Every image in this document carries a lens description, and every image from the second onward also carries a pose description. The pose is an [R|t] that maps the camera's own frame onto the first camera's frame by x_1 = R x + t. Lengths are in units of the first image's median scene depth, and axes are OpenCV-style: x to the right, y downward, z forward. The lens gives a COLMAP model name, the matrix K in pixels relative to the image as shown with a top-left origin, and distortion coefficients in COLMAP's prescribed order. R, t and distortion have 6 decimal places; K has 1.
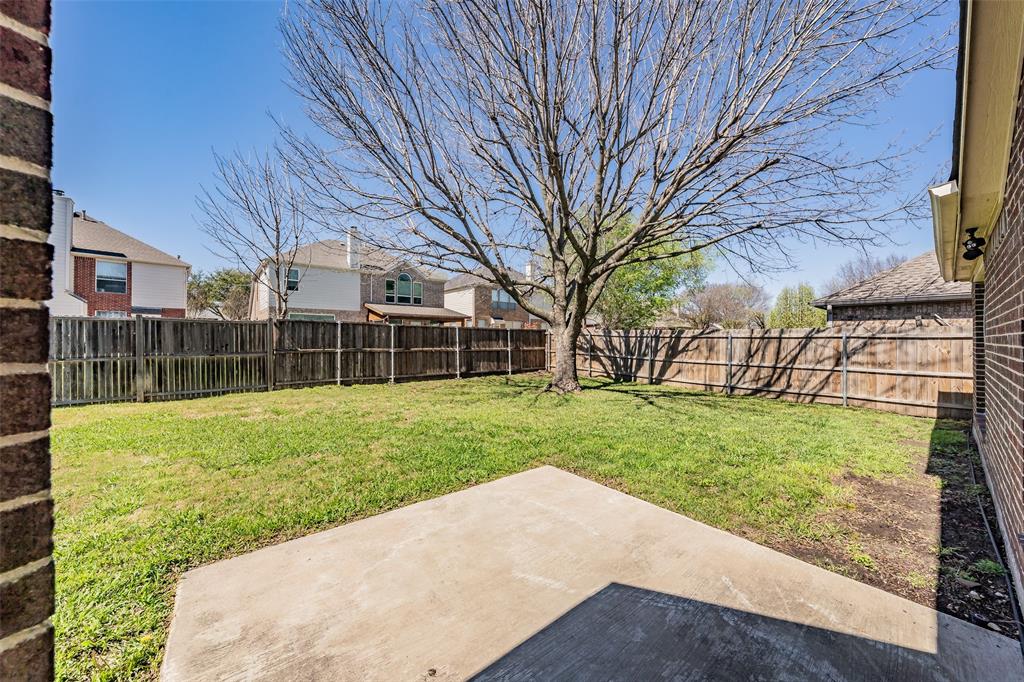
lens RADIAL K [[356.7, 0, 509.9], [0, 356.7, 338.0], [0, 0, 1]] dist [-0.000369, -0.000063]
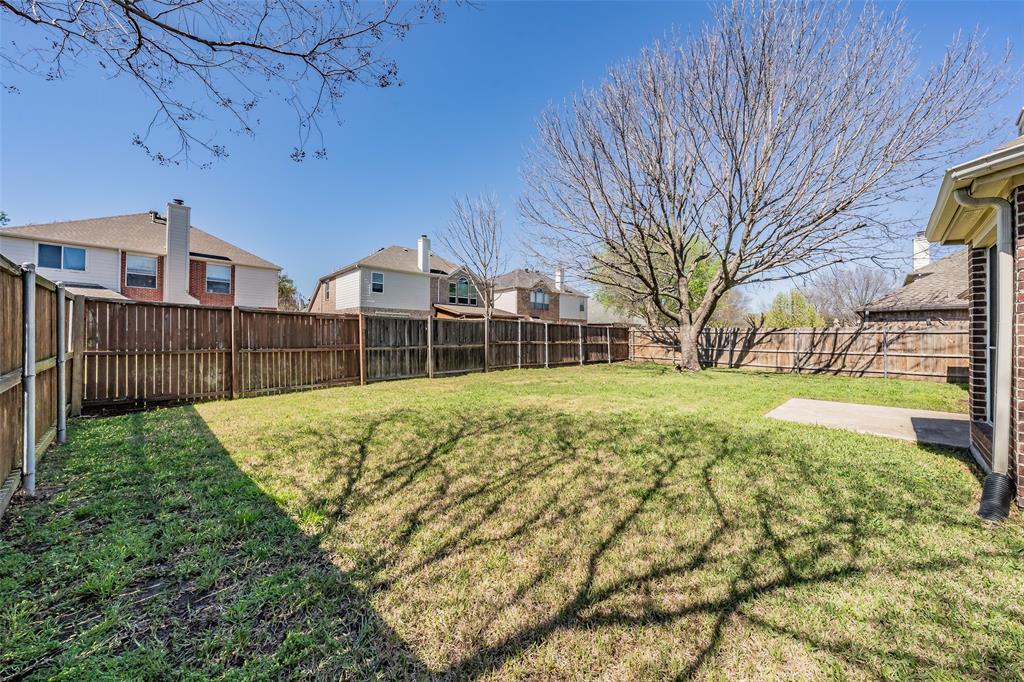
lens RADIAL K [[353.0, 0, 512.6], [0, 353.0, 331.1], [0, 0, 1]] dist [0.000626, 0.000255]
pose [[0.997289, 0.001866, 0.073566, -0.672729], [-0.000781, 0.999891, -0.014778, 0.012497], [-0.073585, 0.014680, 0.997181, -0.344342]]
